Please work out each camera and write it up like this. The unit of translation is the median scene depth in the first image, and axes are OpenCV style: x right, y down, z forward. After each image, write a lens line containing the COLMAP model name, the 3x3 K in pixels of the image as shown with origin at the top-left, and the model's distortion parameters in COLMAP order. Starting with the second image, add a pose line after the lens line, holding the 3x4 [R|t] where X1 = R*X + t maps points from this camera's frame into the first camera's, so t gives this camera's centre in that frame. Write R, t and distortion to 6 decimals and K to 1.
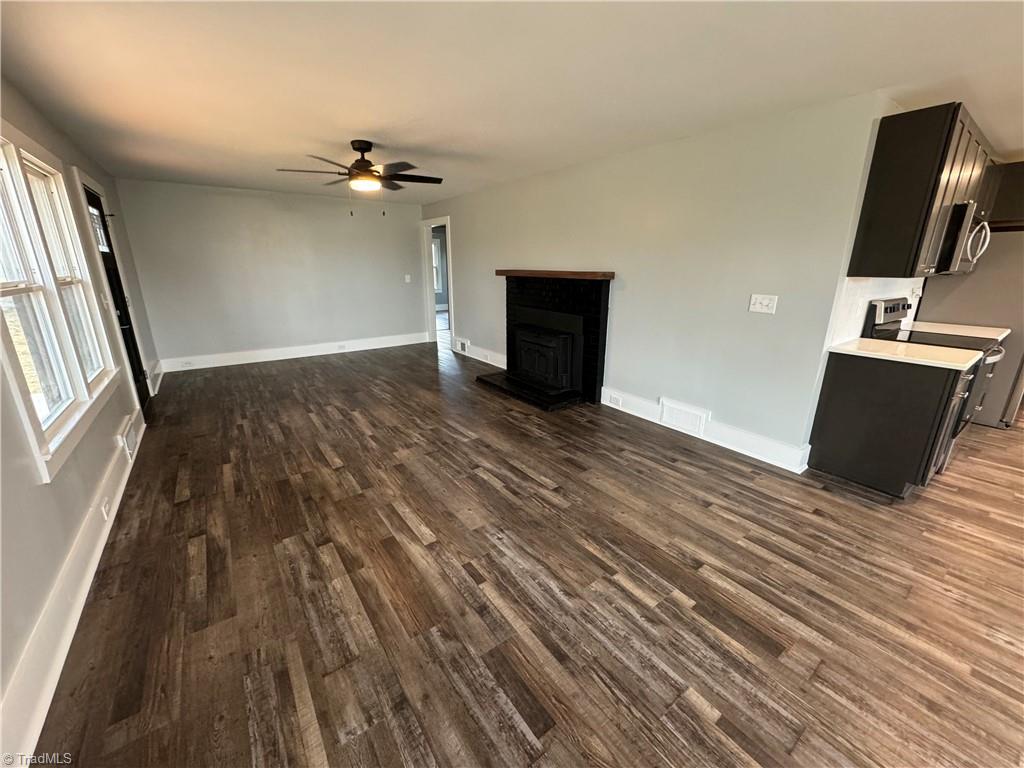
lens RADIAL K [[406.9, 0, 512.5], [0, 406.9, 381.7], [0, 0, 1]] dist [-0.000998, 0.000154]
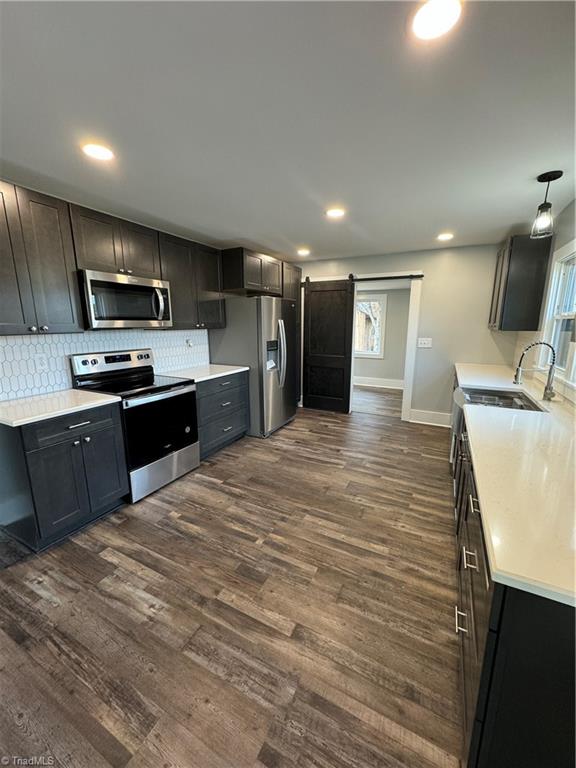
lens RADIAL K [[305.2, 0, 289.3], [0, 305.2, 383.9], [0, 0, 1]] dist [-0.000998, 0.000154]
pose [[0.892439, -0.095956, 0.440845, 0.983082], [0.129797, 0.990418, -0.047180, -0.005938], [-0.432094, 0.099326, 0.896342, 0.016251]]
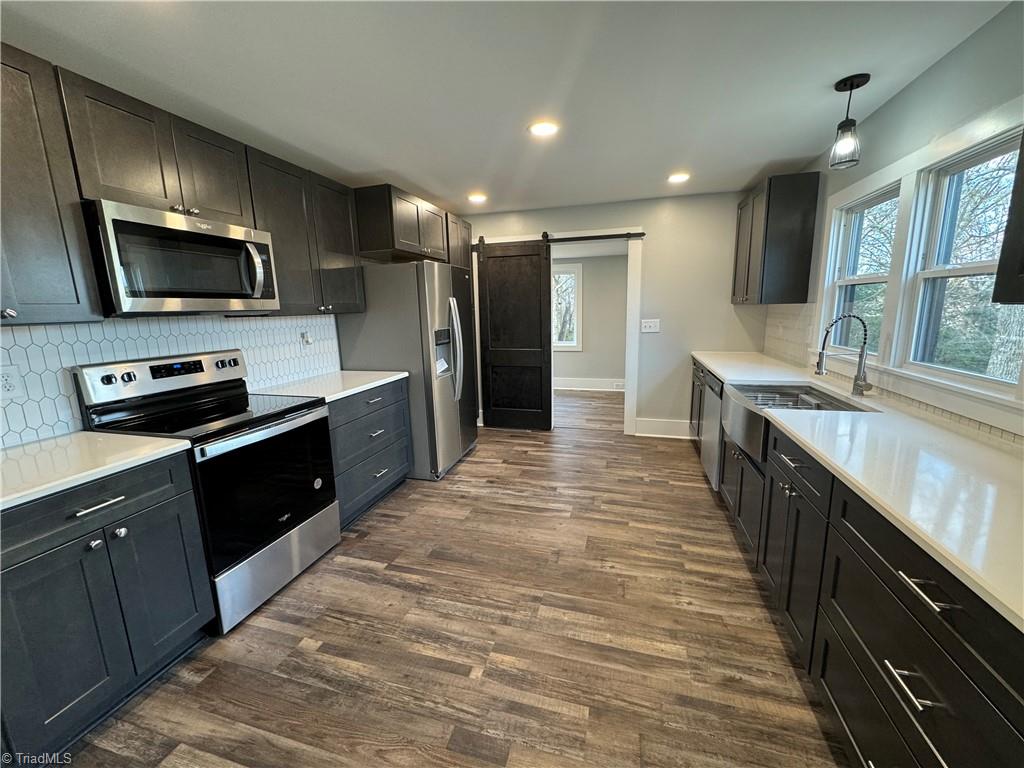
lens RADIAL K [[408.4, 0, 512.4], [0, 408.4, 382.0], [0, 0, 1]] dist [-0.001524, 0.000094]
pose [[0.788279, -0.136583, 0.599968, 0.964955], [0.197949, 0.979510, -0.037092, -0.033218], [-0.582609, 0.148002, 0.799164, 0.179233]]
